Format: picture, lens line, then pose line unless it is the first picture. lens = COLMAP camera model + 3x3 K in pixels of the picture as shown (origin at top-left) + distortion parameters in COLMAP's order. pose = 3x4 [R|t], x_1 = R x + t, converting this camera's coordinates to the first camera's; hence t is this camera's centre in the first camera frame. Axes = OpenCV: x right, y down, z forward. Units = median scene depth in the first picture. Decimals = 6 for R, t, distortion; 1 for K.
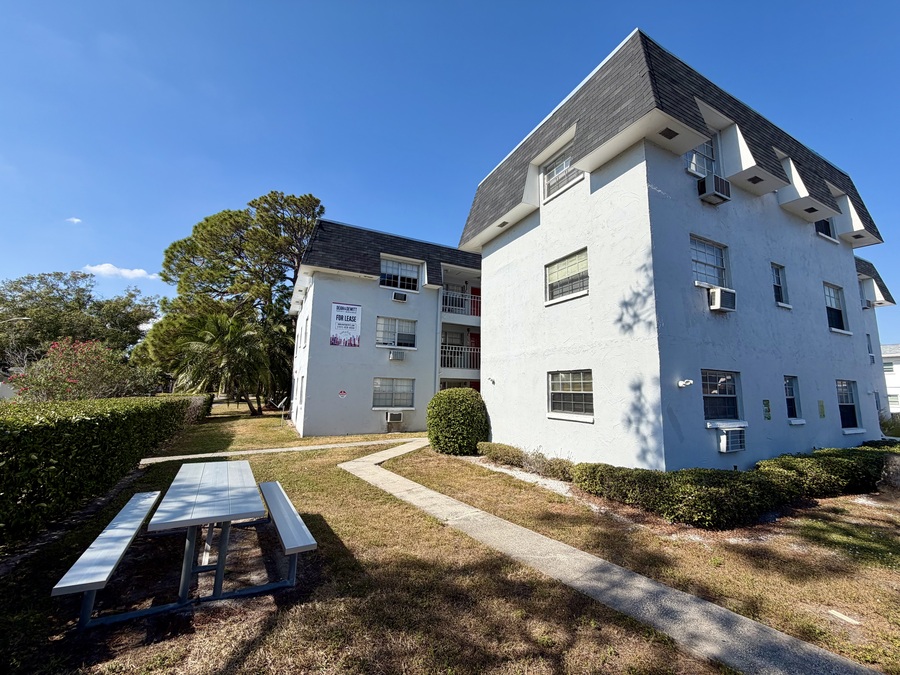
lens RADIAL K [[355.8, 0, 448.0], [0, 355.8, 337.2], [0, 0, 1]] dist [0.001851, -0.000029]
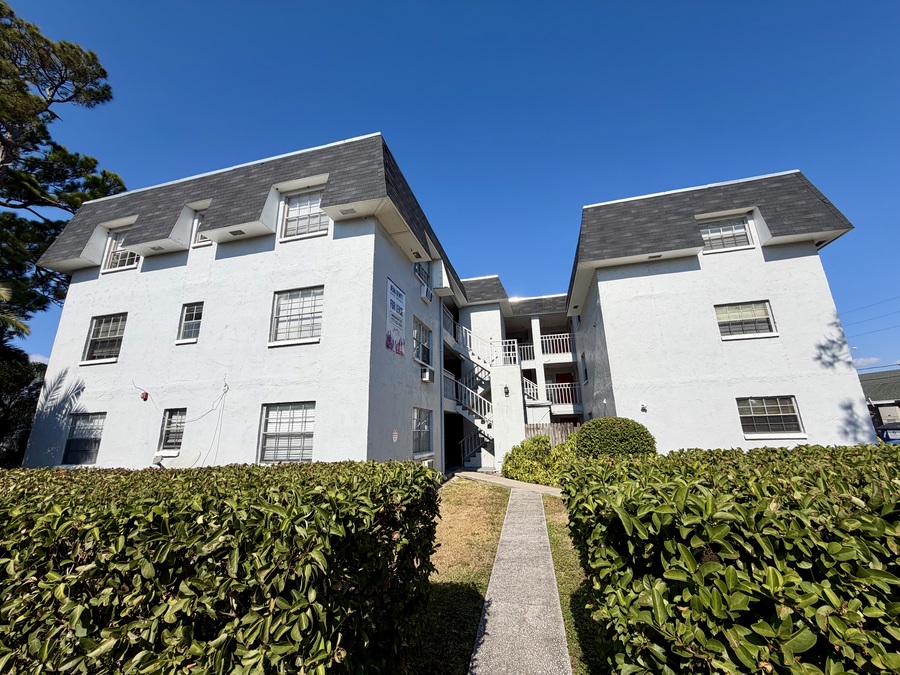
lens RADIAL K [[355.8, 0, 448.0], [0, 355.8, 337.2], [0, 0, 1]] dist [0.001851, -0.000029]
pose [[0.658193, 0.161555, 0.735311, -0.937002], [-0.071479, 0.985702, -0.152585, 0.116034], [-0.749449, 0.047871, 0.660330, 0.735598]]
